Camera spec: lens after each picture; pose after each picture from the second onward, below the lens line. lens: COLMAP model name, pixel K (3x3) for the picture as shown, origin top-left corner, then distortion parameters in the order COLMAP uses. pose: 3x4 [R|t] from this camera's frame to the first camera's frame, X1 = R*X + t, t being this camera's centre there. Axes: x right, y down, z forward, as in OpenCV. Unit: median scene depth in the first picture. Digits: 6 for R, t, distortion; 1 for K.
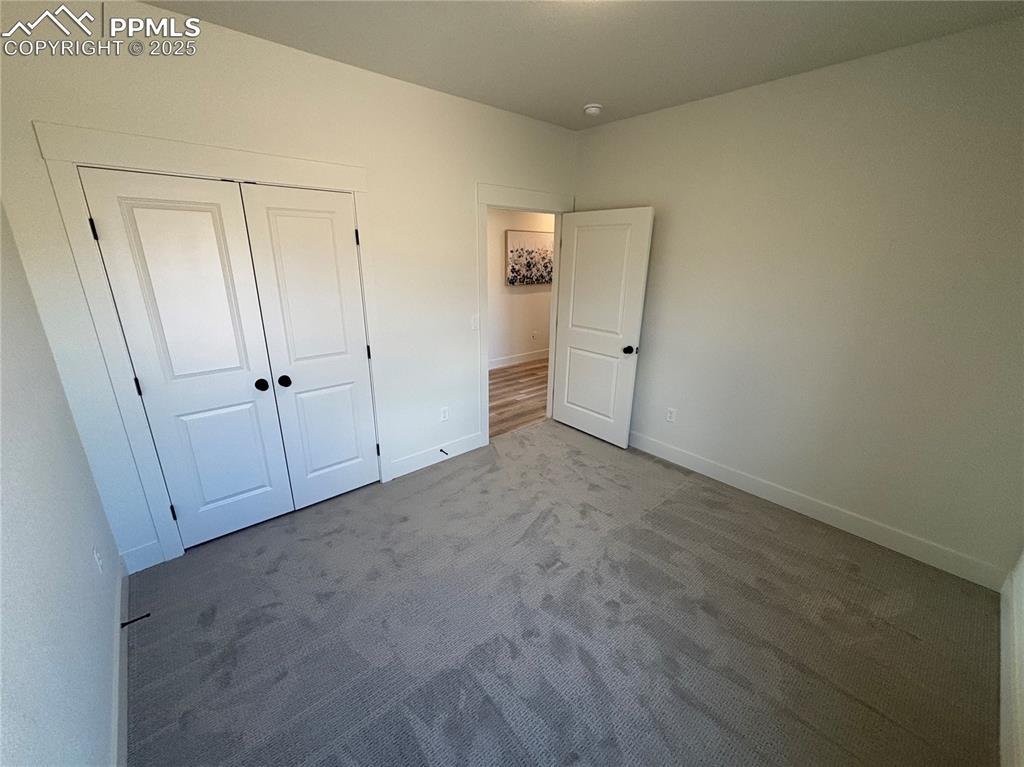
lens RADIAL K [[417.4, 0, 513.7], [0, 417.4, 382.2], [0, 0, 1]] dist [0.002109, 0.000047]
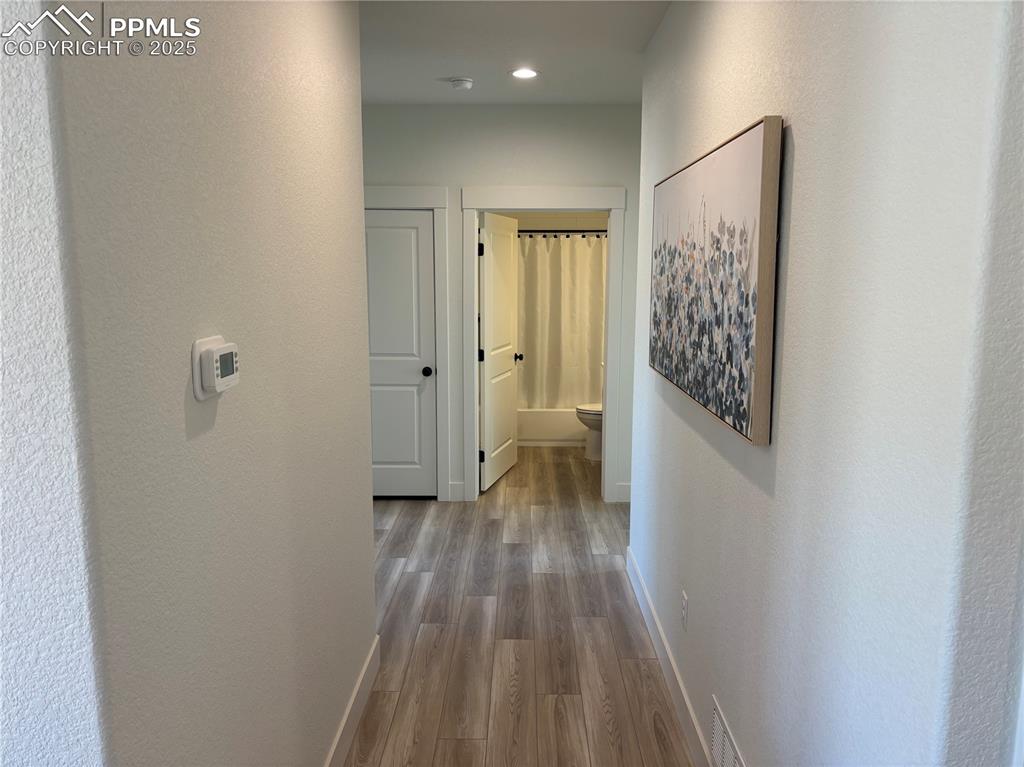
lens RADIAL K [[768.3, 0, 513.0], [0, 768.3, 379.8], [0, 0, 1]] dist [0.047777, -0.045669]
pose [[-0.661094, 0.094485, -0.744330, 0.453499], [-0.236166, 0.915411, 0.325958, -0.373714], [0.712166, 0.391274, -0.582859, 1.240478]]
